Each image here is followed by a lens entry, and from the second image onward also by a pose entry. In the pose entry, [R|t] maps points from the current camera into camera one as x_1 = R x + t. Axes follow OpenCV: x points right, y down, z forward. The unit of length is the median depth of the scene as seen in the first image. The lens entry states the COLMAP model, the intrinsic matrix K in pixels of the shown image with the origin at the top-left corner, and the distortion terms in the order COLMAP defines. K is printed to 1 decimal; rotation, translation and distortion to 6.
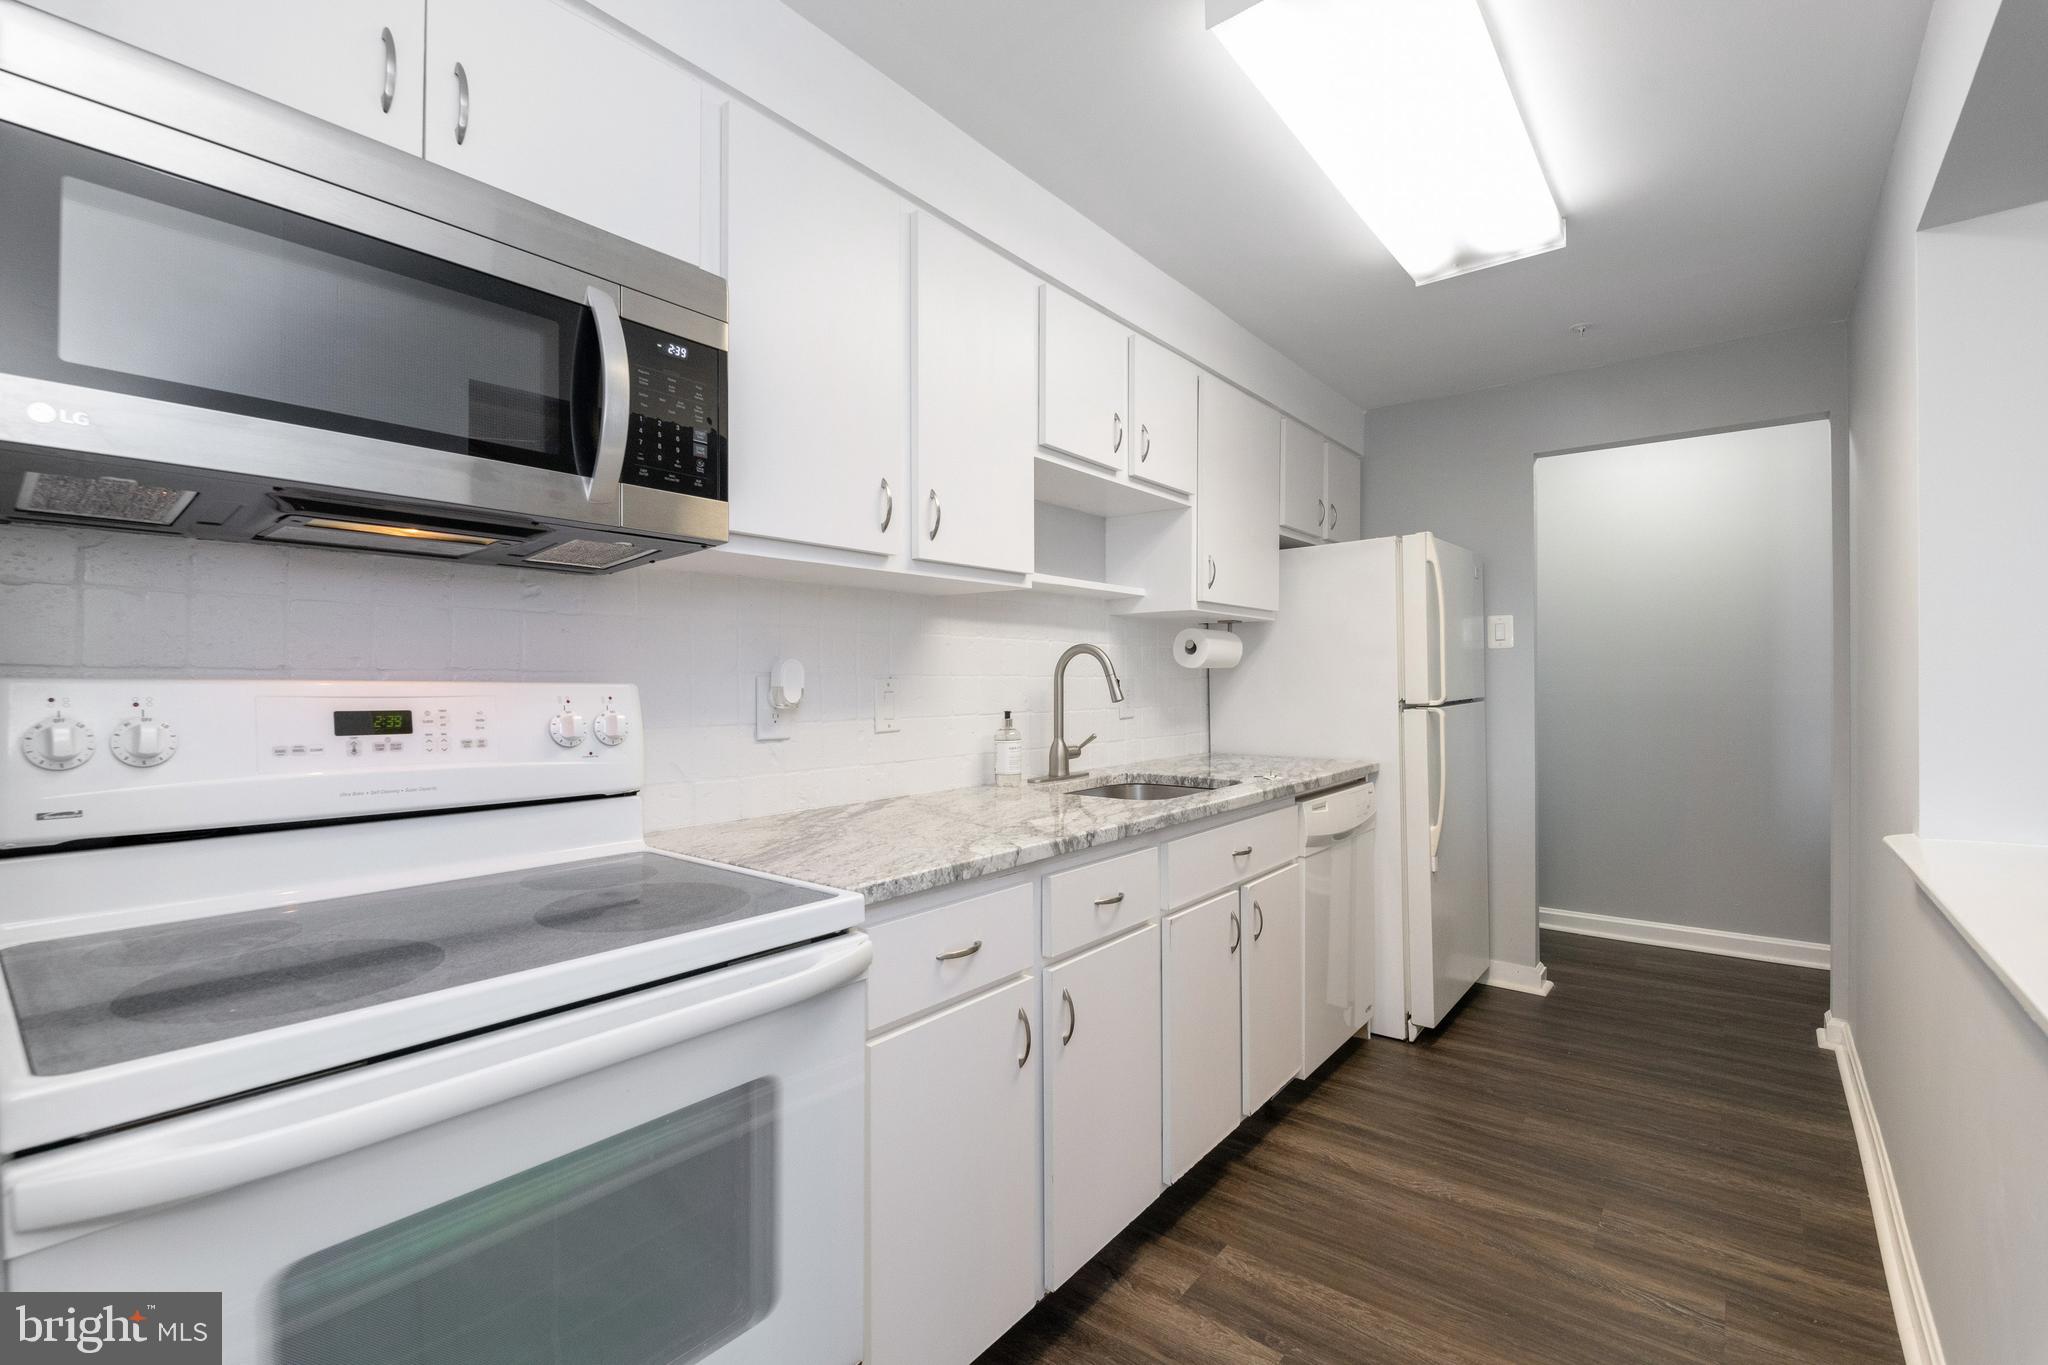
lens RADIAL K [[899.6, 0, 1017.2], [0, 899.6, 678.3], [0, 0, 1]] dist [-0.001126, -0.000345]
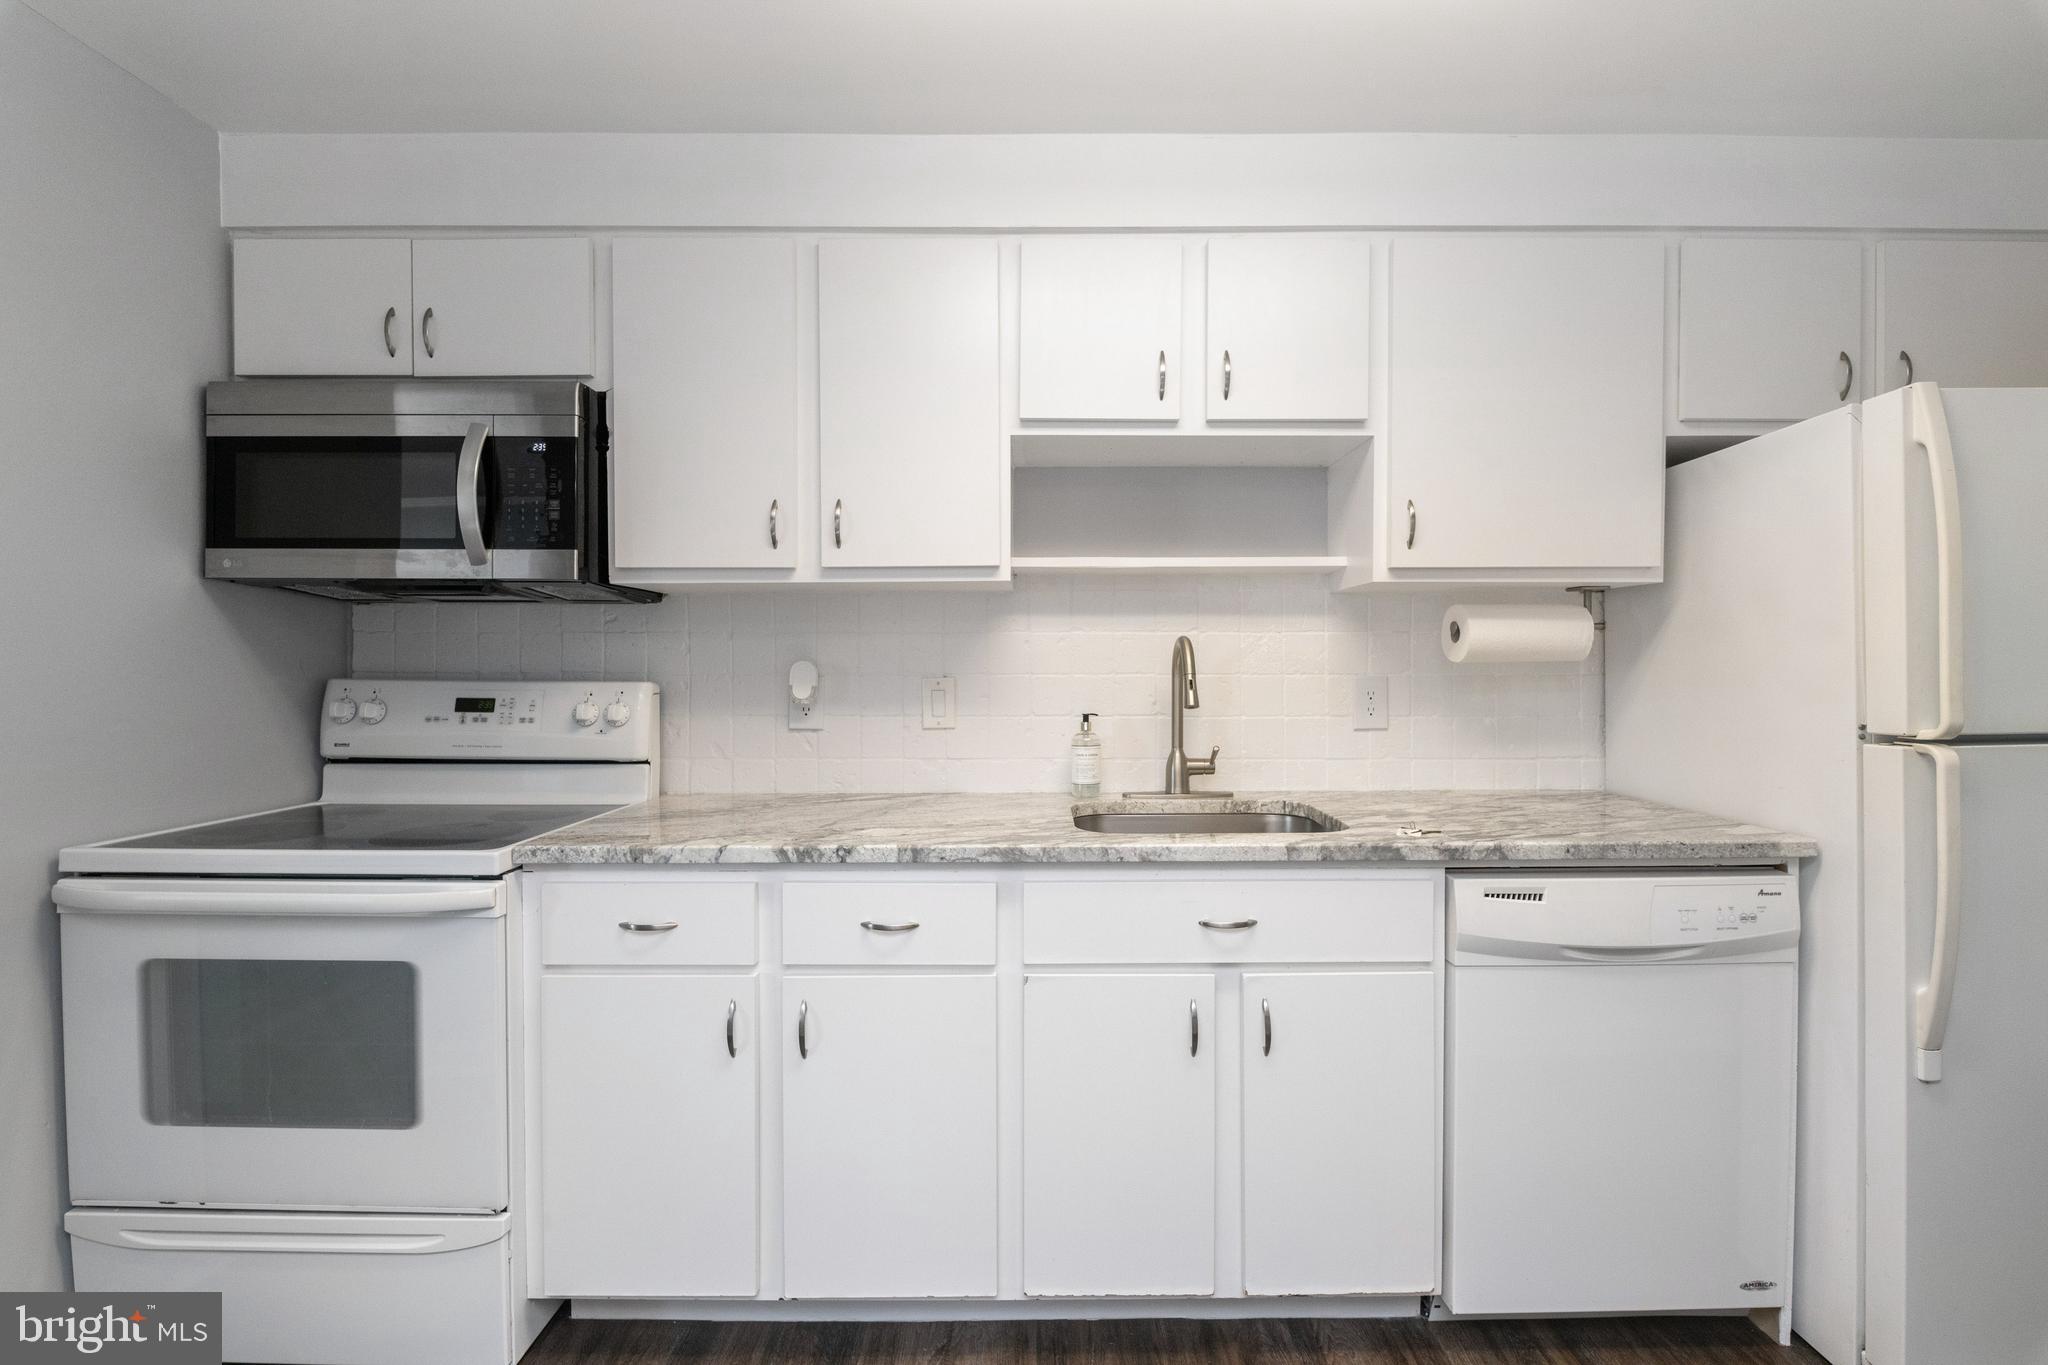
lens RADIAL K [[870.0, 0, 1021.7], [0, 870.0, 676.5], [0, 0, 1]] dist [-0.003165, -0.000328]
pose [[0.628687, 0.011144, -0.777579, 0.828588], [0.001750, 0.999875, 0.015745, -0.019537], [0.777657, -0.011259, 0.628589, 0.526832]]
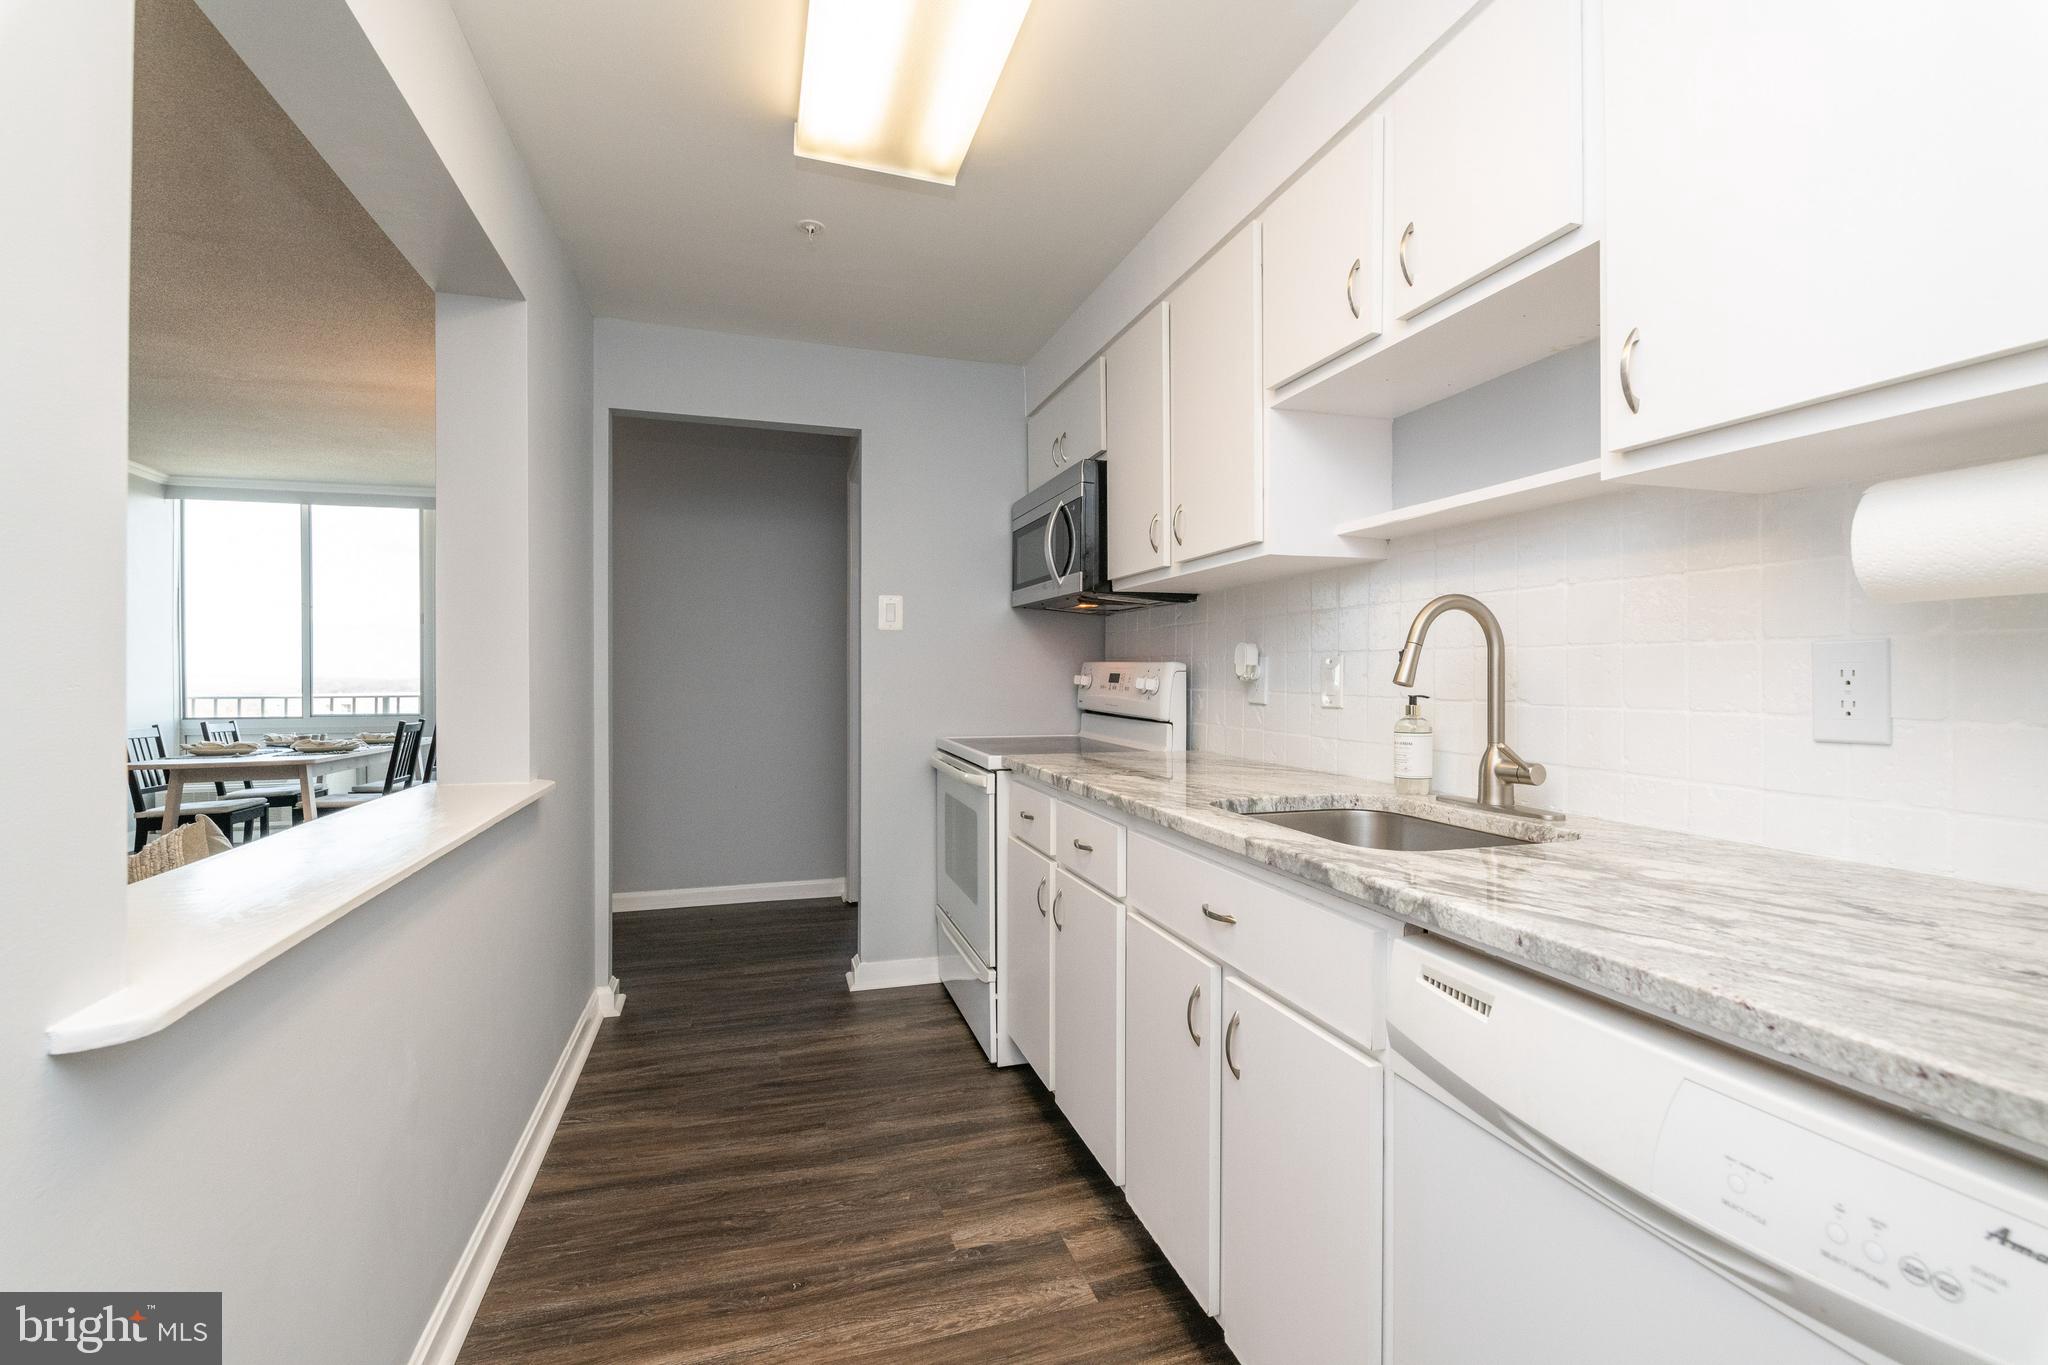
lens RADIAL K [[889.3, 0, 1023.3], [0, 889.3, 669.4], [0, 0, 1]] dist [-0.000043, -0.000479]
pose [[-0.559997, -0.000145, -0.828495, 1.041908], [0.003621, 0.999990, -0.002622, 0.020330], [0.828487, -0.004468, -0.559990, 1.503138]]
